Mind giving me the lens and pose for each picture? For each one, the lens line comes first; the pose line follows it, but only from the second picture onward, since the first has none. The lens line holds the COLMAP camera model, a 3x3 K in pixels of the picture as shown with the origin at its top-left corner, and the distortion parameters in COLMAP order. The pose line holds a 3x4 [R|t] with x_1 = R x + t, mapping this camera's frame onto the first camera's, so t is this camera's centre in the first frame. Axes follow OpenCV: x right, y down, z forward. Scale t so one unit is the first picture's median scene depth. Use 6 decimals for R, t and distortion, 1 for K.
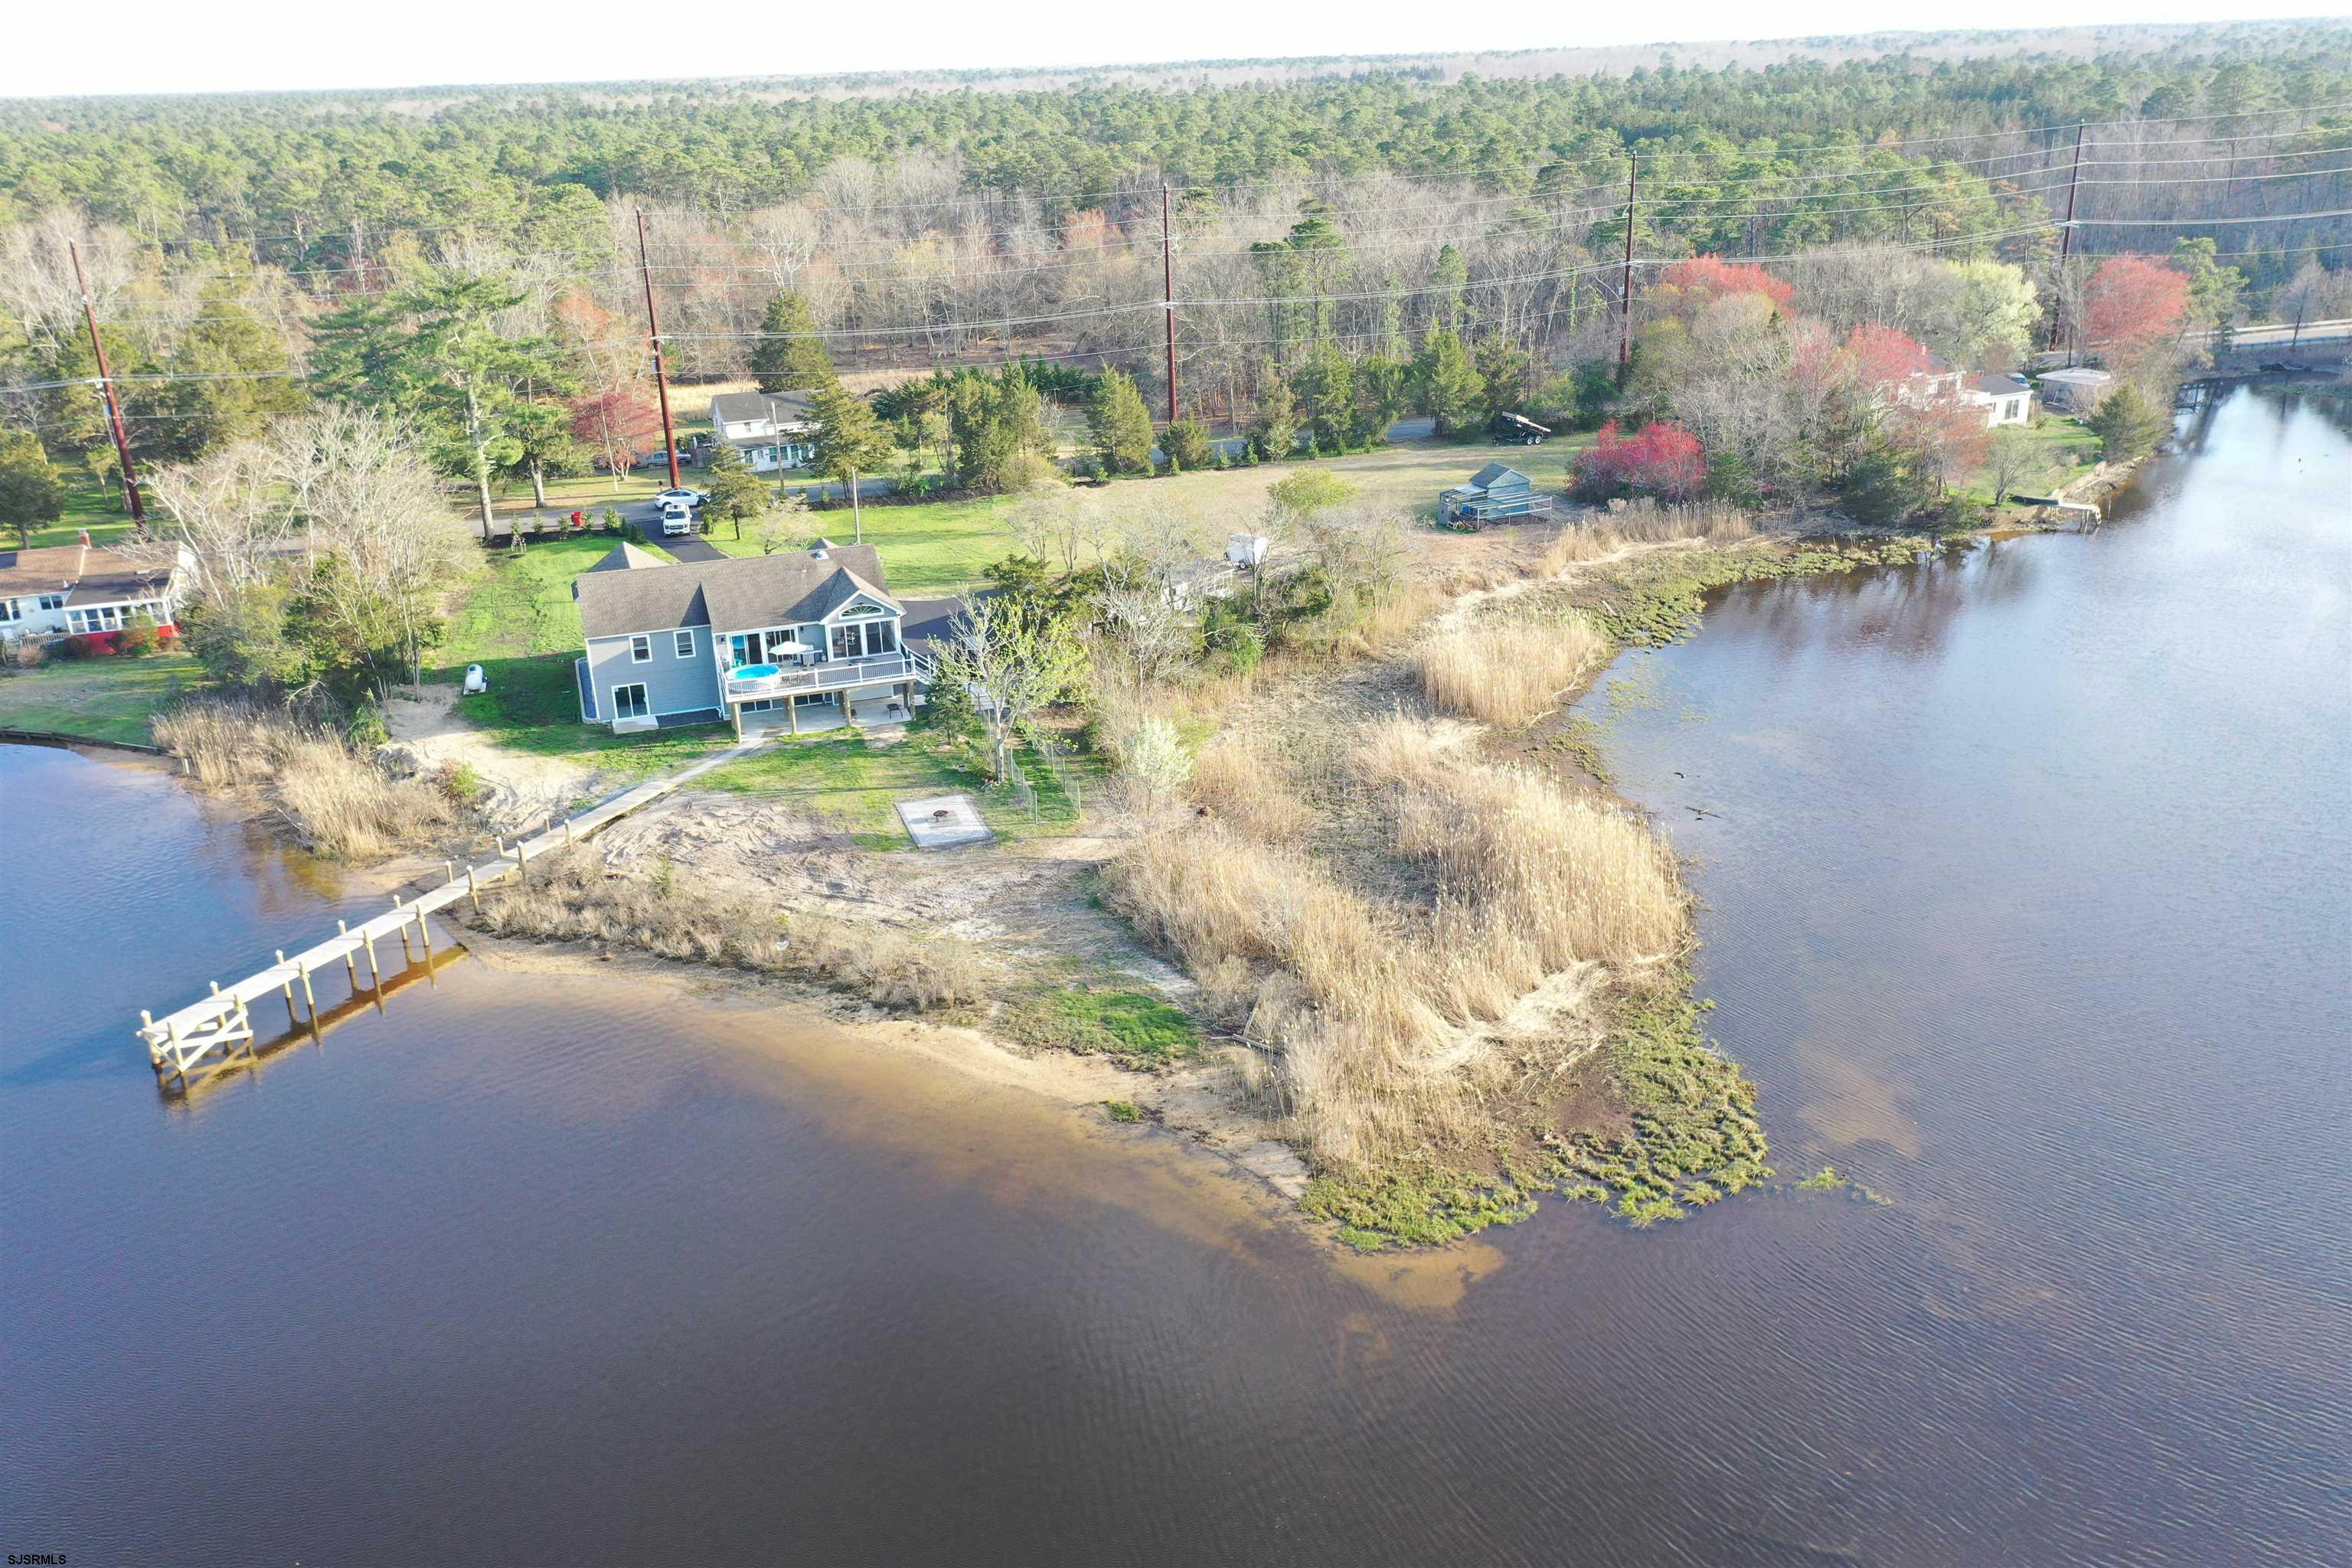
lens RADIAL K [[1864.0, 0, 1171.9], [0, 1864.0, 795.0], [0, 0, 1]] dist [0.009069, 0.003850]
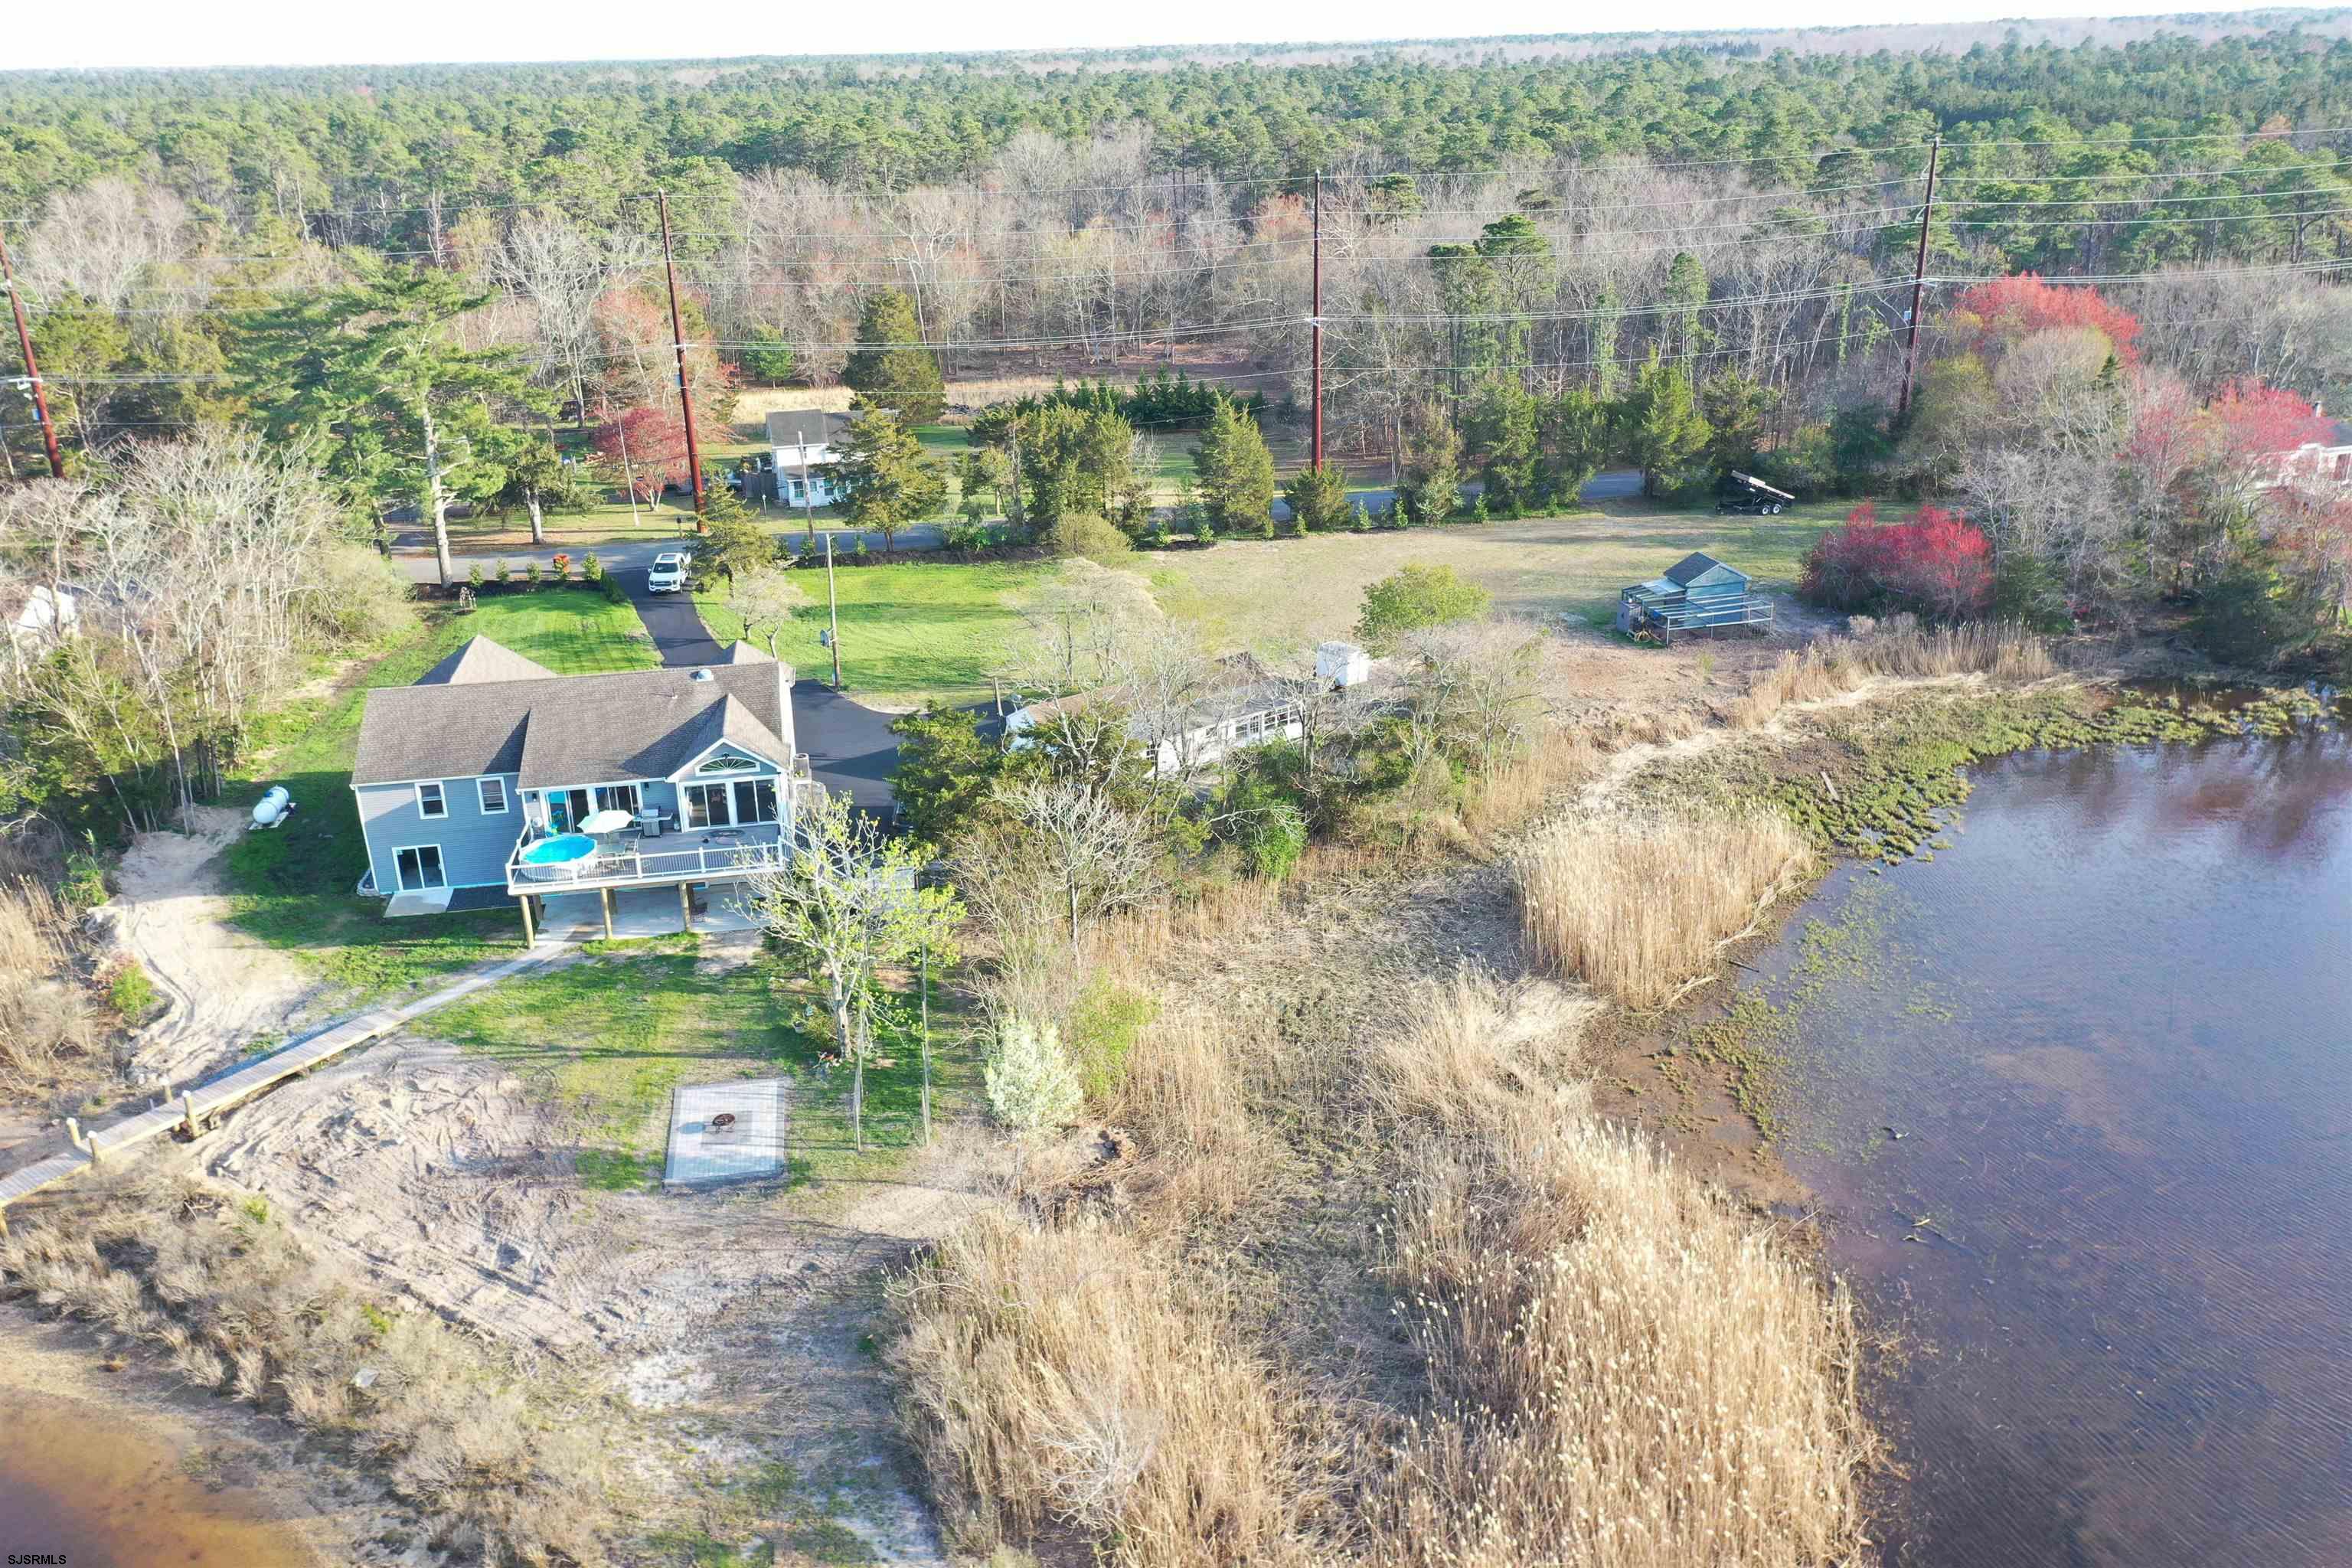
lens RADIAL K [[1864.0, 0, 1169.6], [0, 1864.0, 787.3], [0, 0, 1]] dist [0.009069, 0.003850]
pose [[0.987739, 0.065151, -0.141869, 0.088484], [-0.064046, 0.997871, 0.012347, -0.093407], [0.142372, -0.003109, 0.989808, 0.265998]]
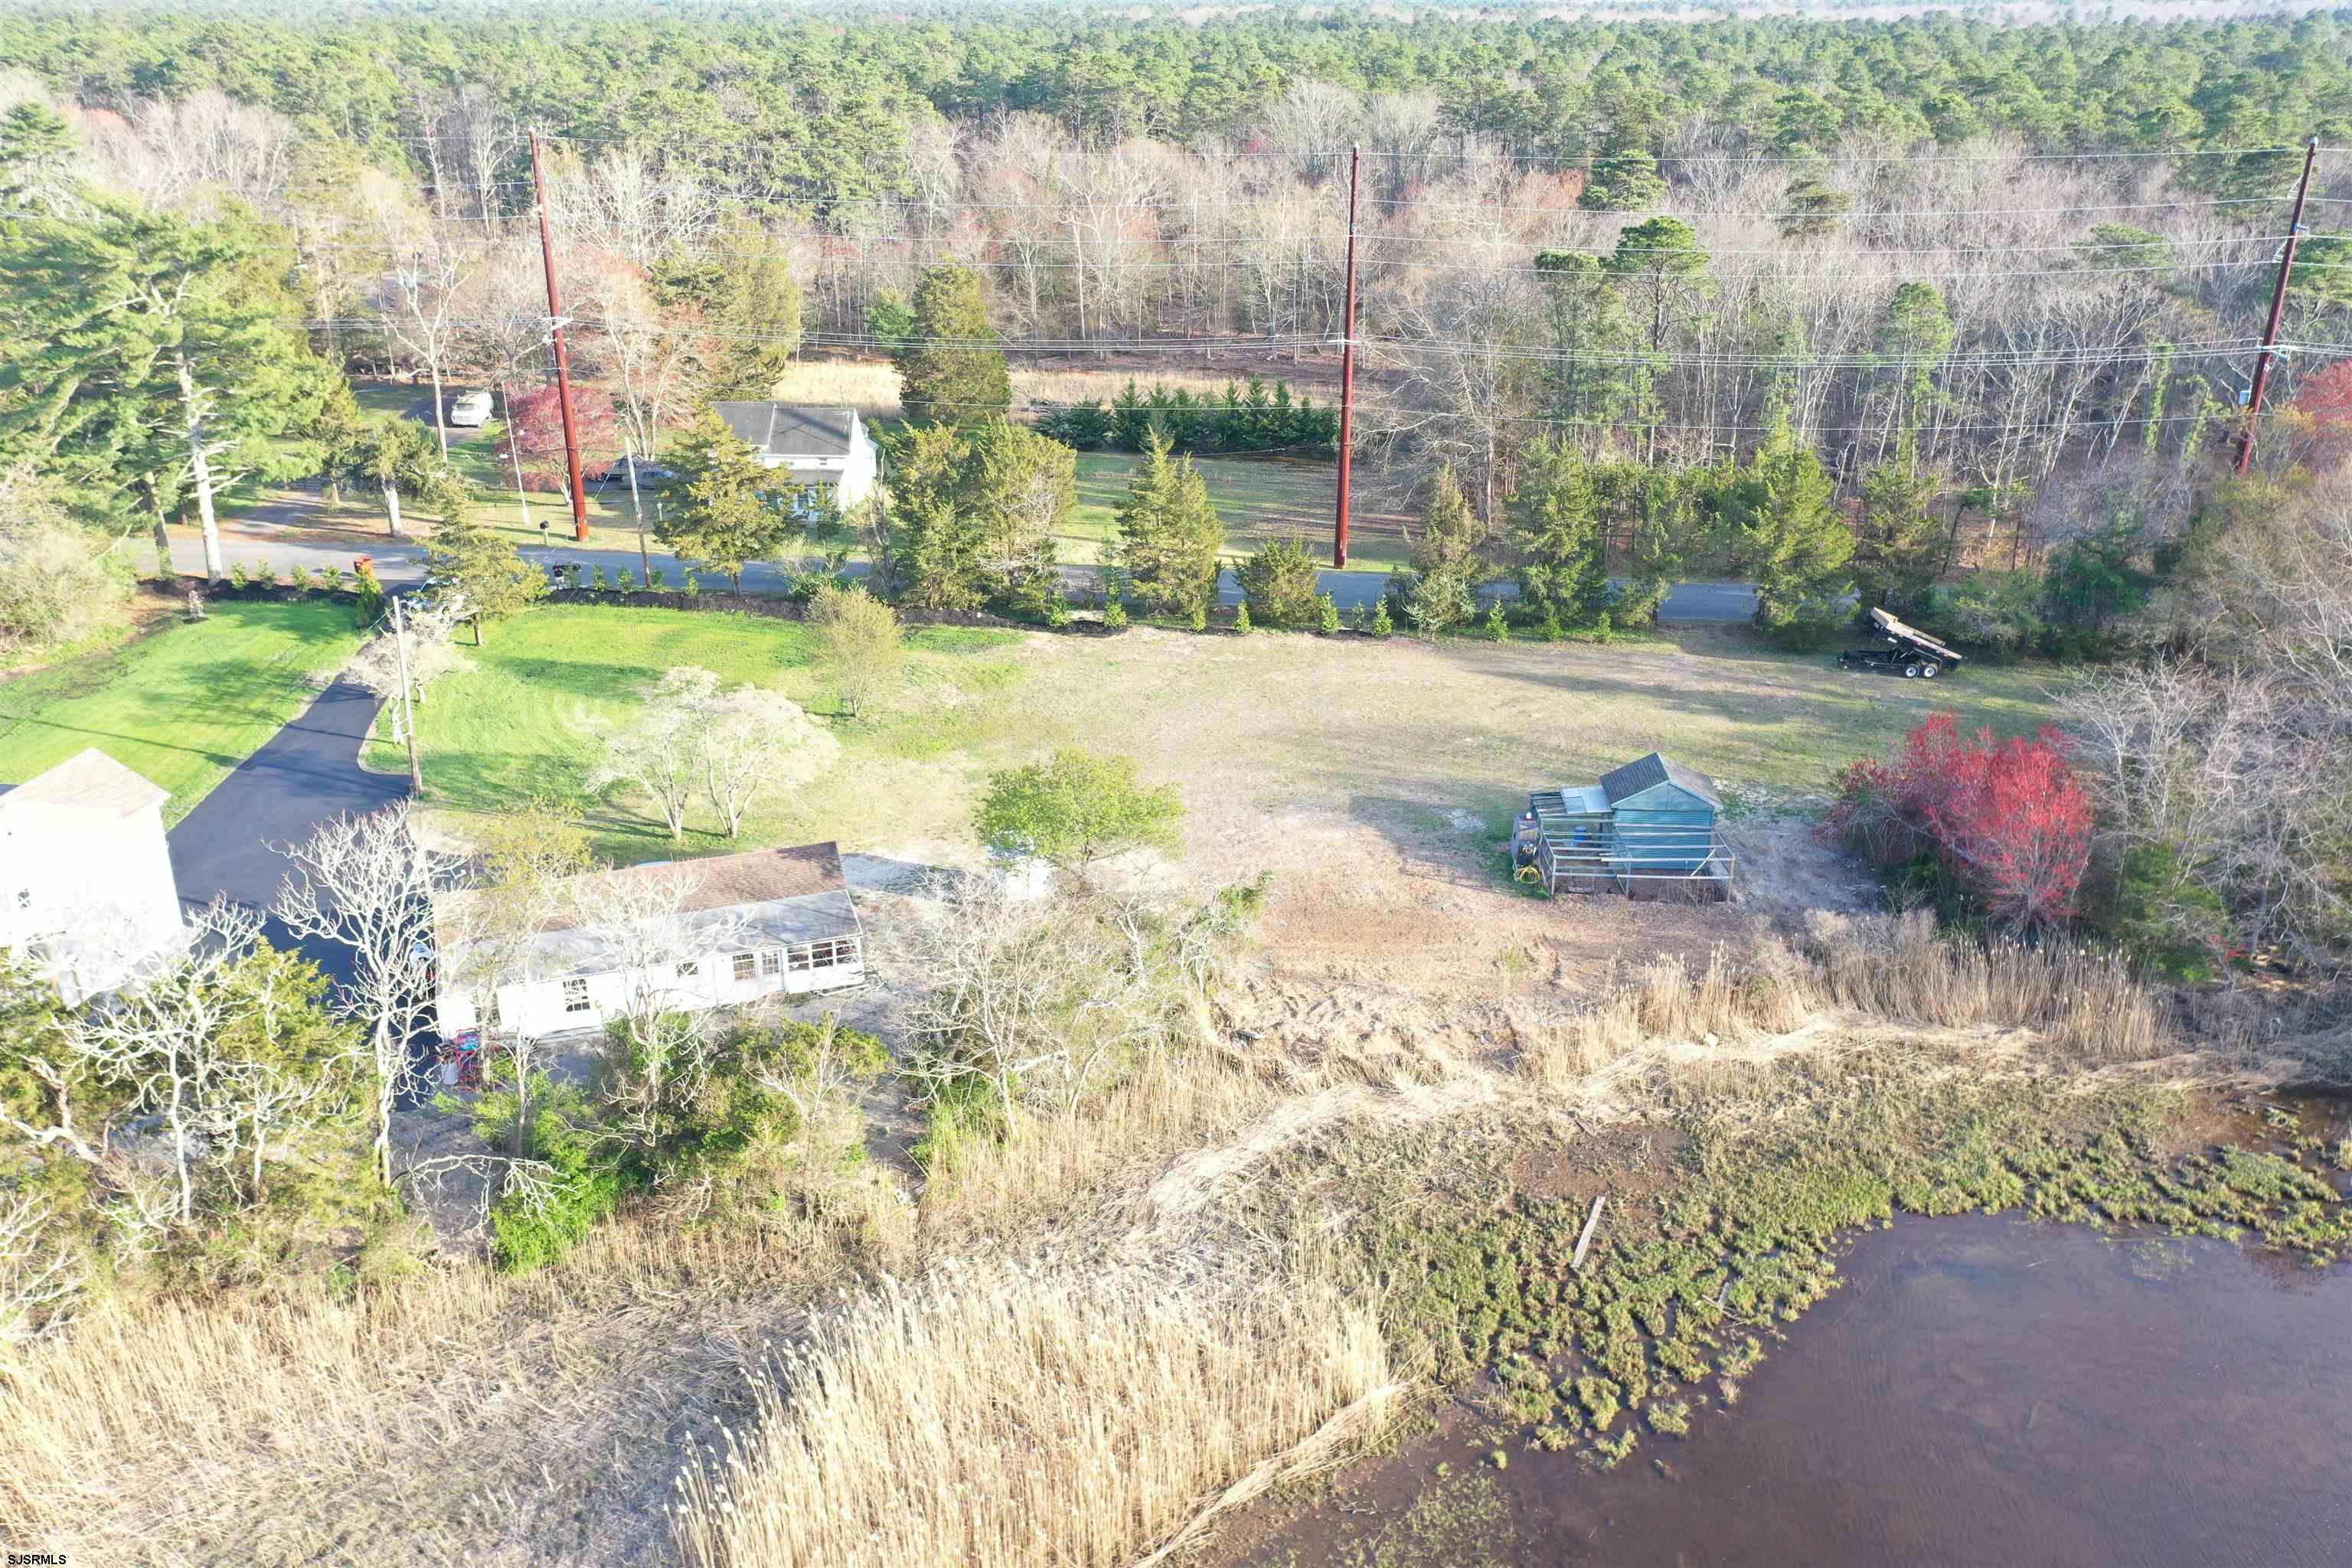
lens RADIAL K [[1864.0, 0, 1170.6], [0, 1864.0, 780.4], [0, 0, 1]] dist [0.009069, 0.003850]
pose [[0.898246, 0.200073, -0.391313, 0.298383], [-0.188812, 0.979691, 0.067491, -0.213180], [0.396869, 0.013261, 0.917780, 0.583877]]
